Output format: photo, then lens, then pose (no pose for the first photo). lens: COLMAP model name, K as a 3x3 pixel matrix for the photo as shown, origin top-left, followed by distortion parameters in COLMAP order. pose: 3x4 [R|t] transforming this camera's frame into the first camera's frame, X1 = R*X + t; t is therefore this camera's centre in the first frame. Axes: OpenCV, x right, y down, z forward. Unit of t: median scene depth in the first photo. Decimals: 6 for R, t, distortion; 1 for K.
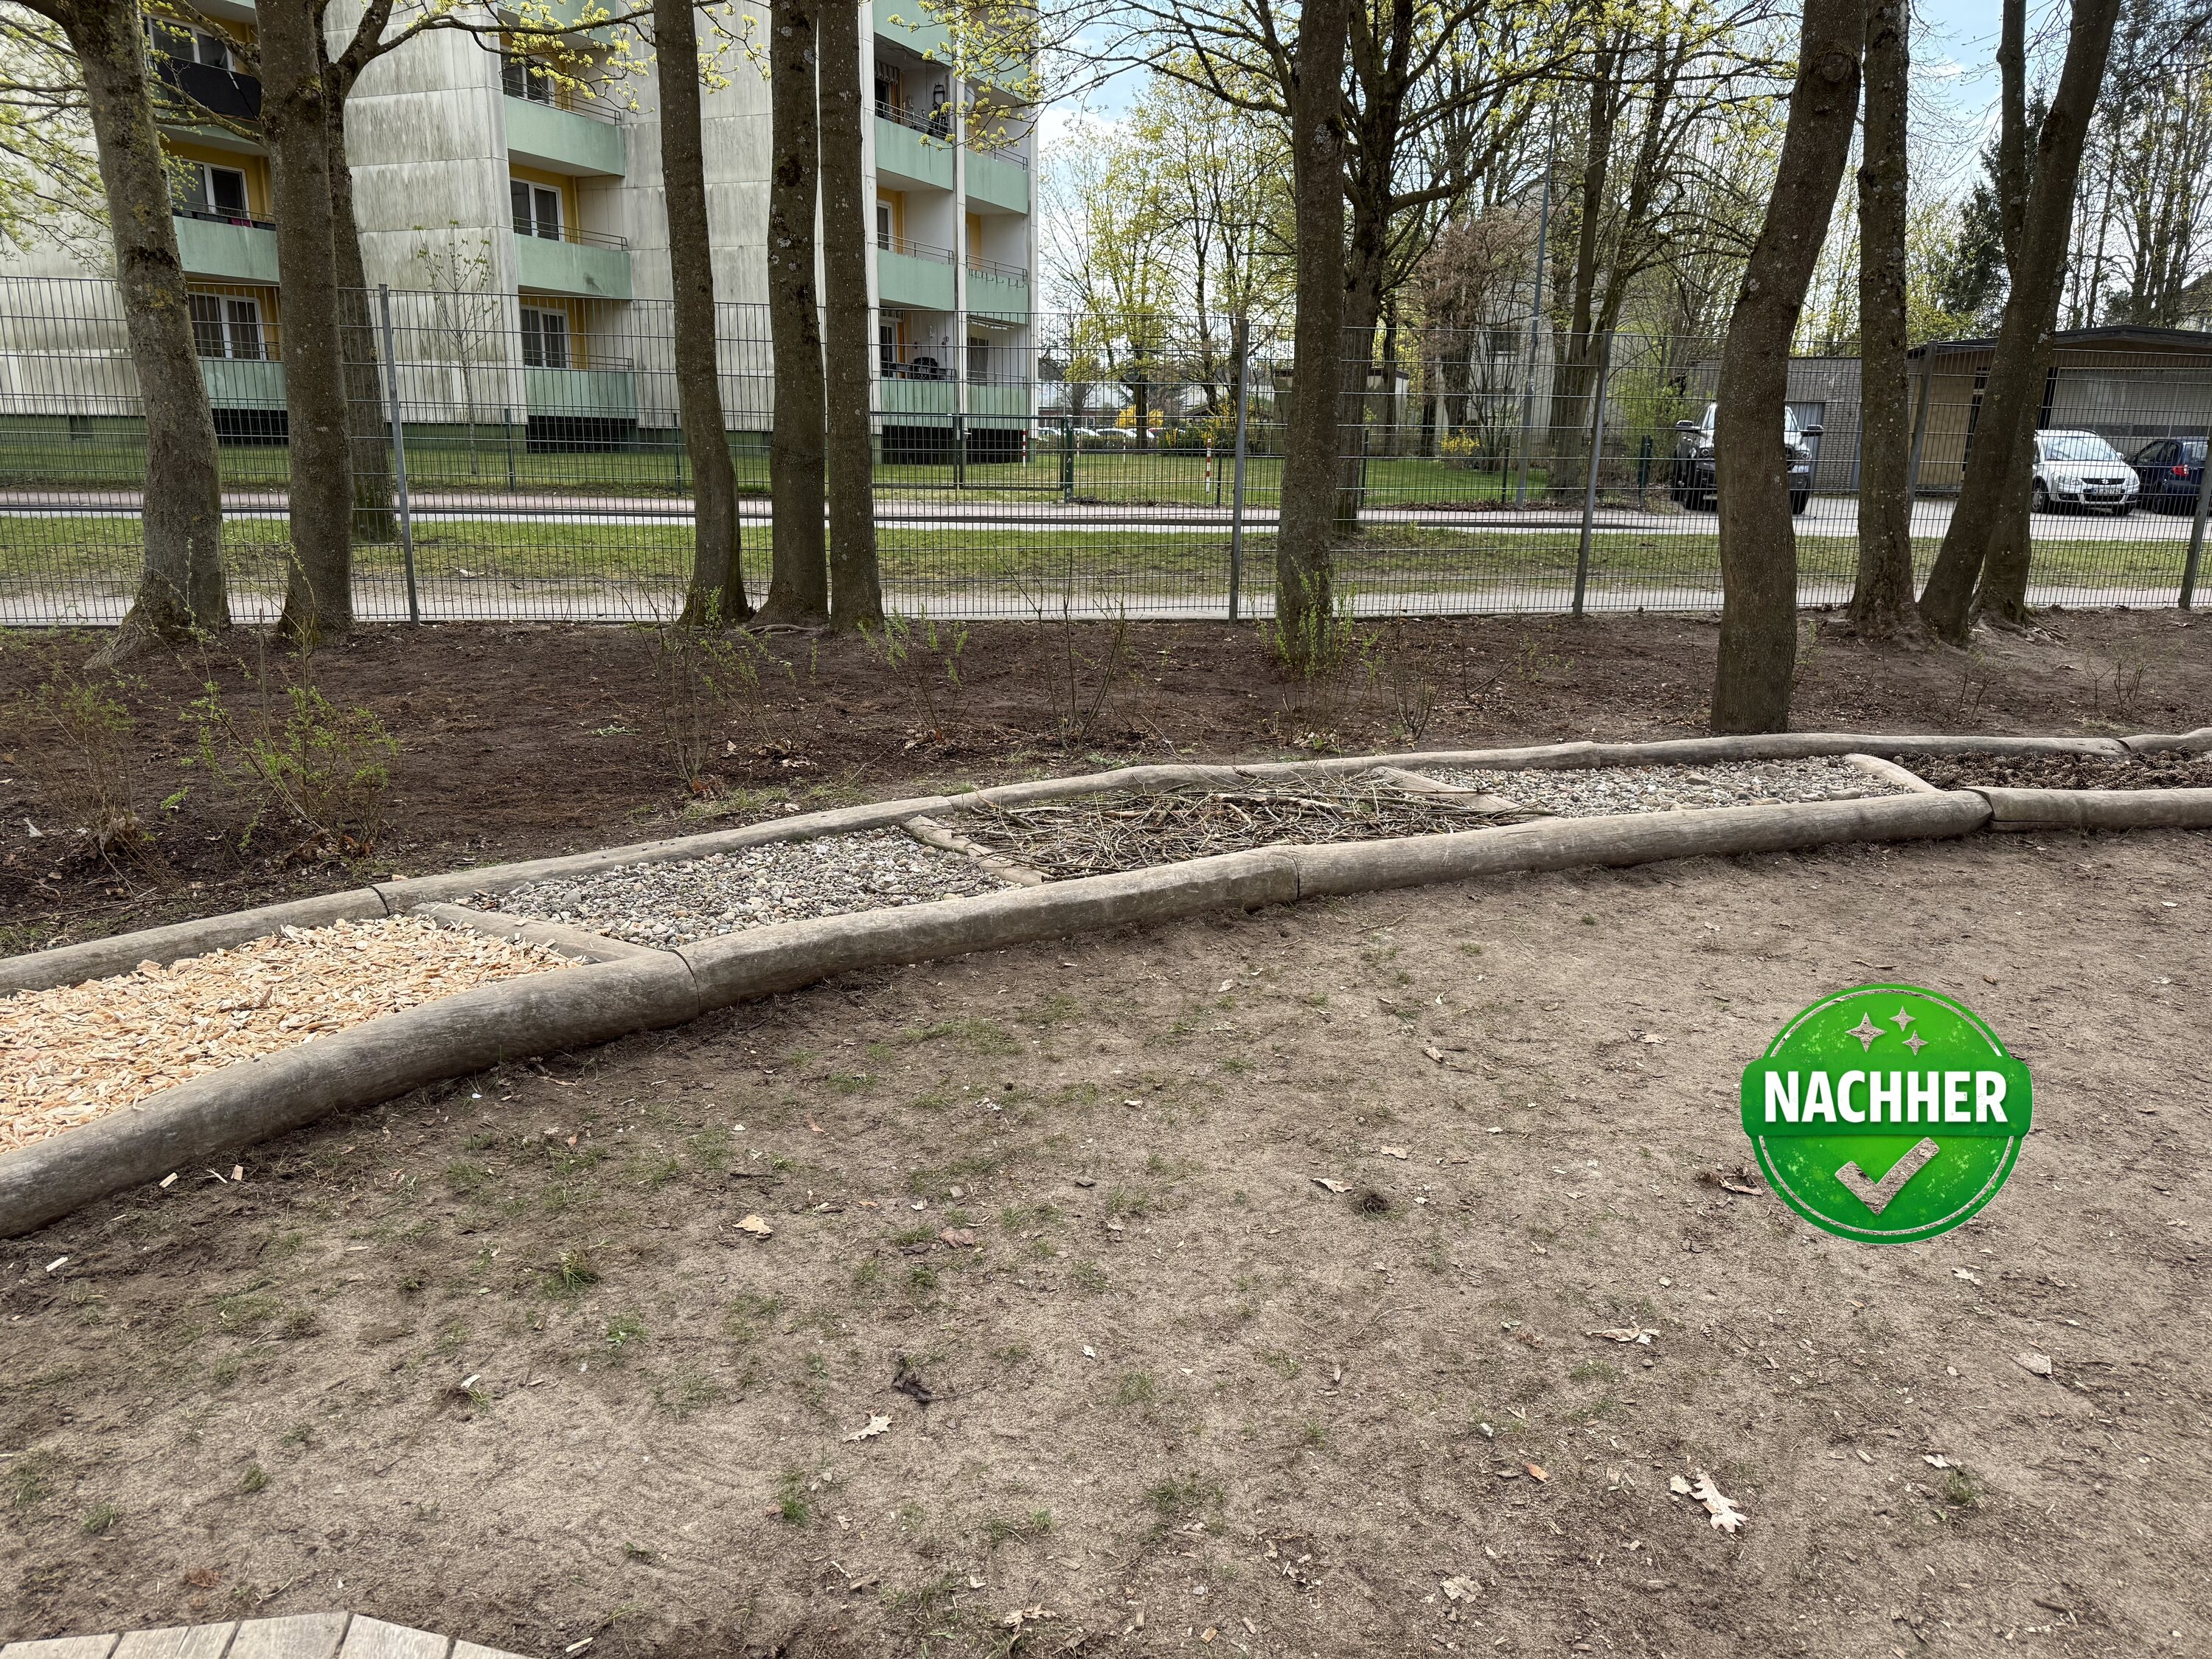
lens RADIAL K [[1530.2, 0, 1121.5], [0, 1530.2, 822.1], [0, 0, 1]] dist [0.063041, -0.069134]
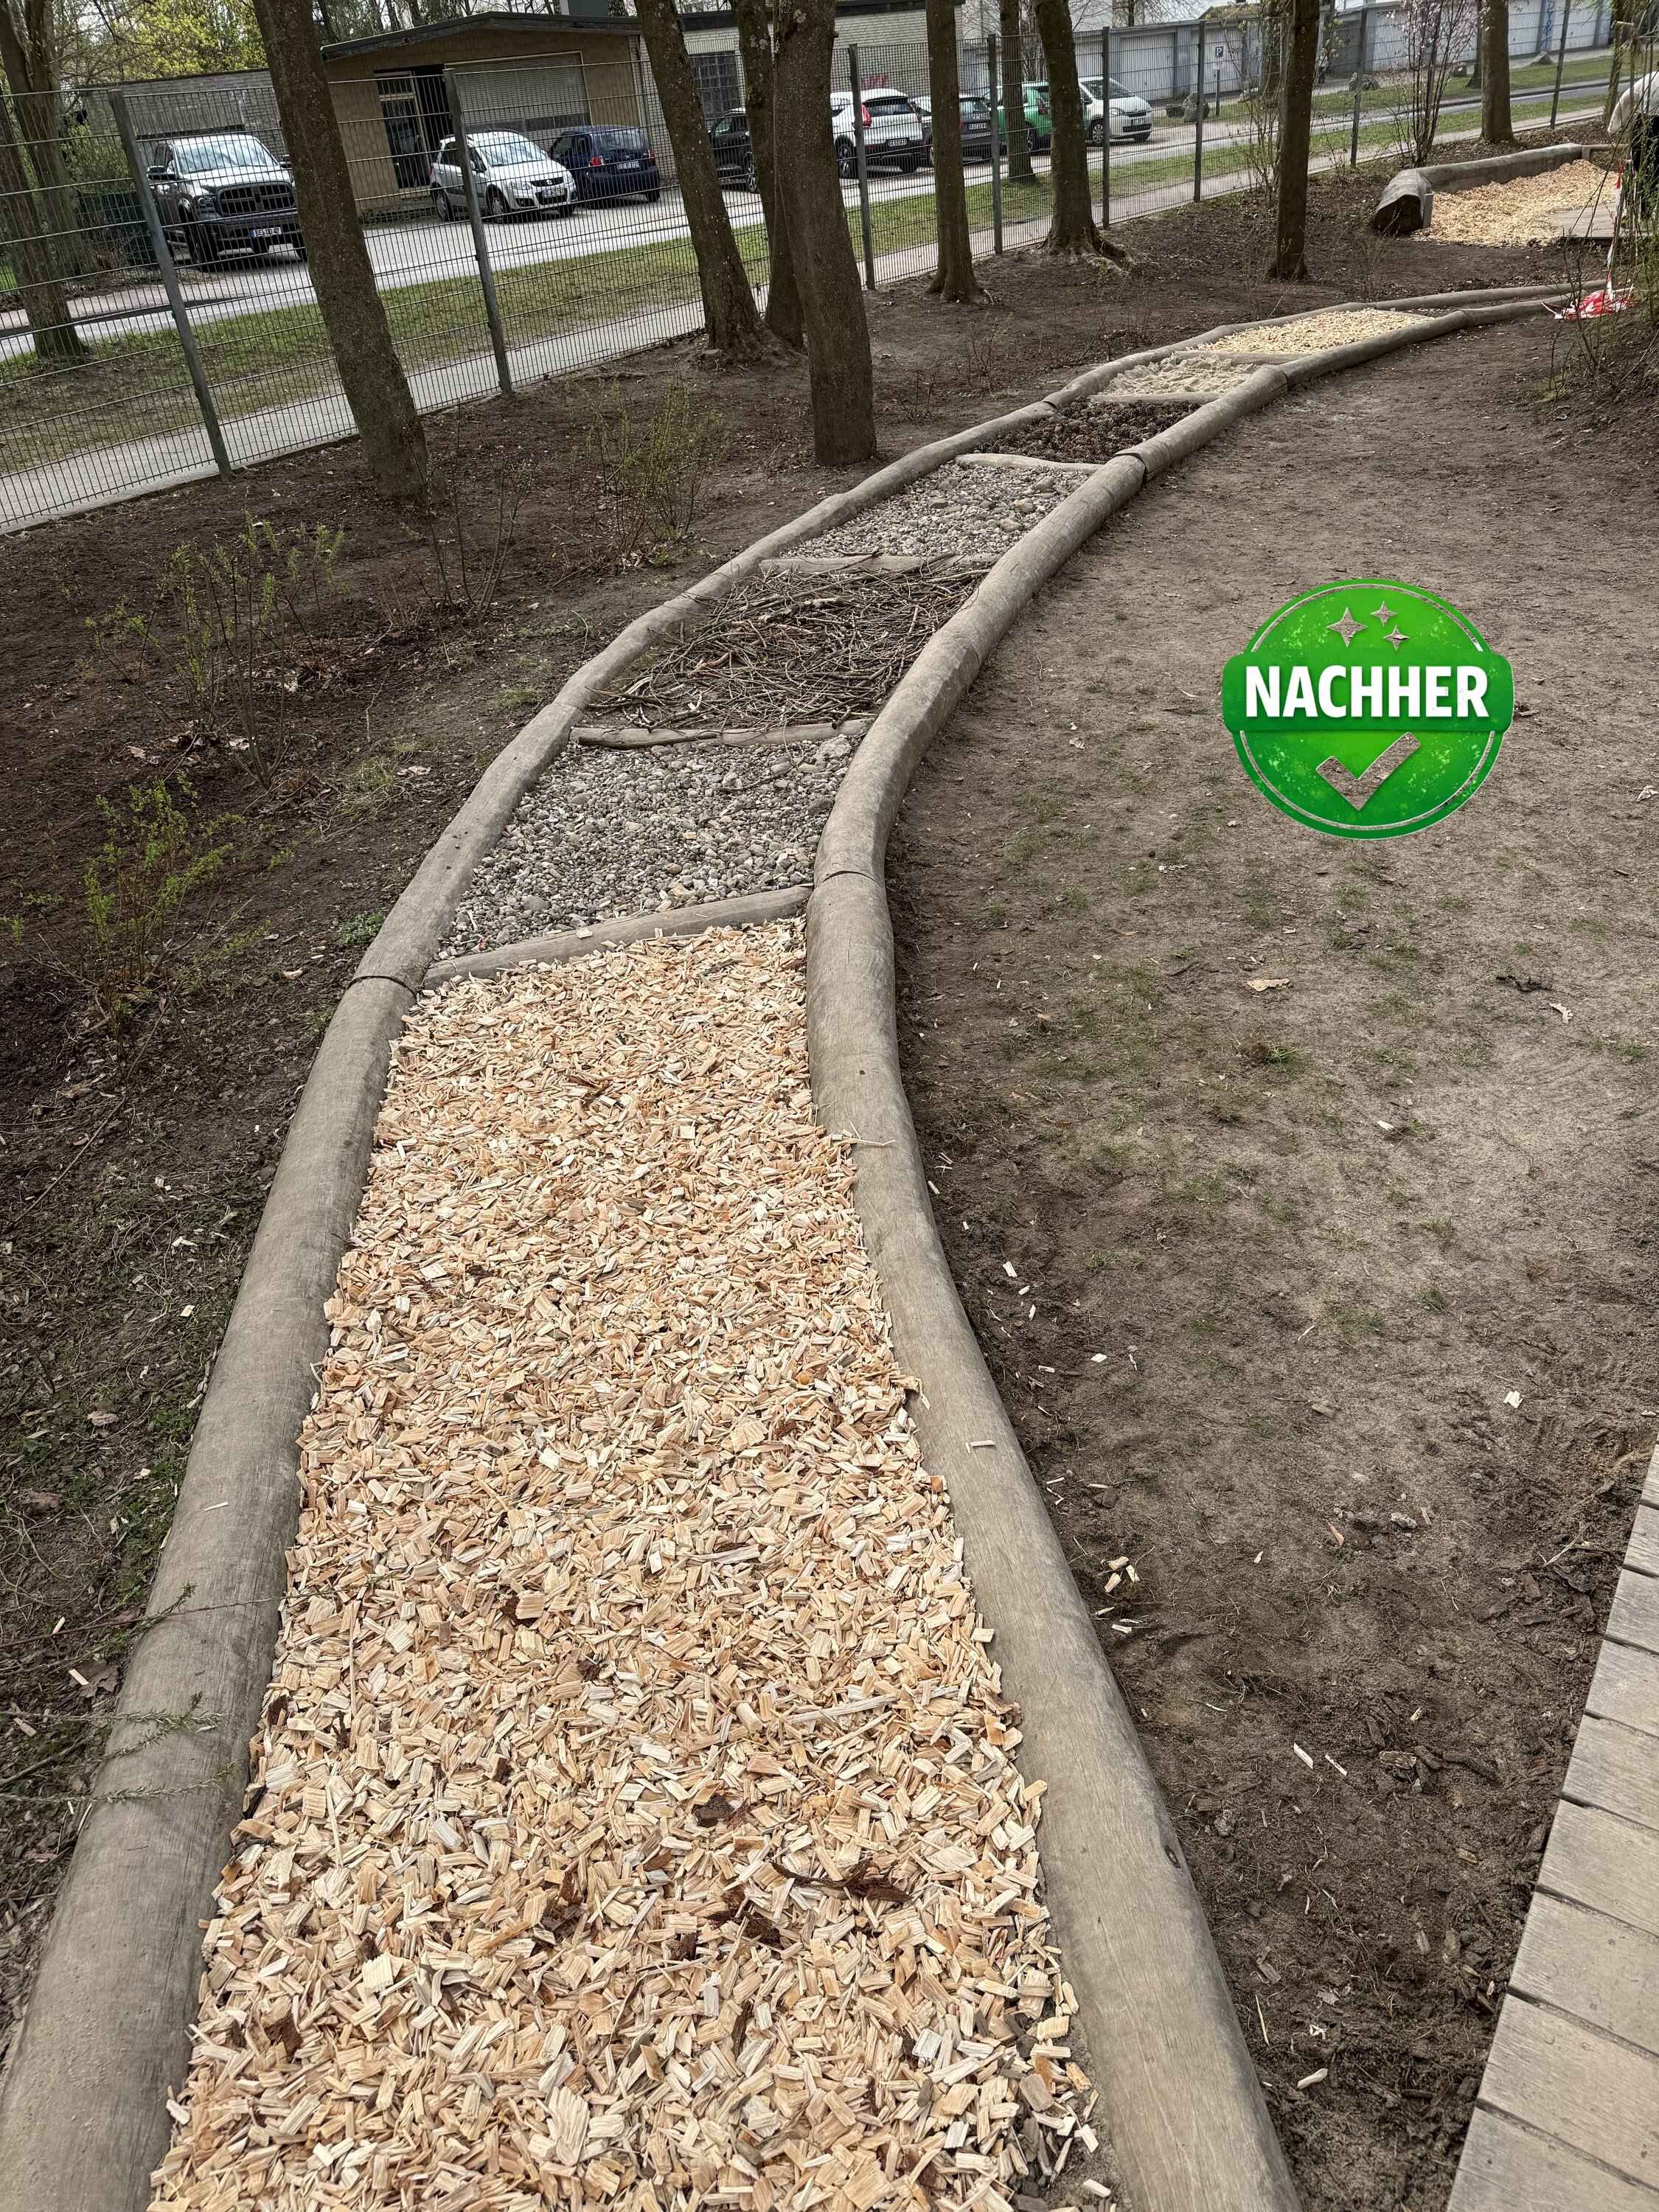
lens RADIAL K [[1530.2, 0, 824.6], [0, 1530.2, 1166.9], [0, 0, 1]] dist [0.063041, -0.069134]
pose [[0.680998, -0.479753, 0.553244, -0.824311], [0.277482, 0.868222, 0.411333, -0.140711], [-0.677677, -0.126601, 0.724380, 0.233629]]
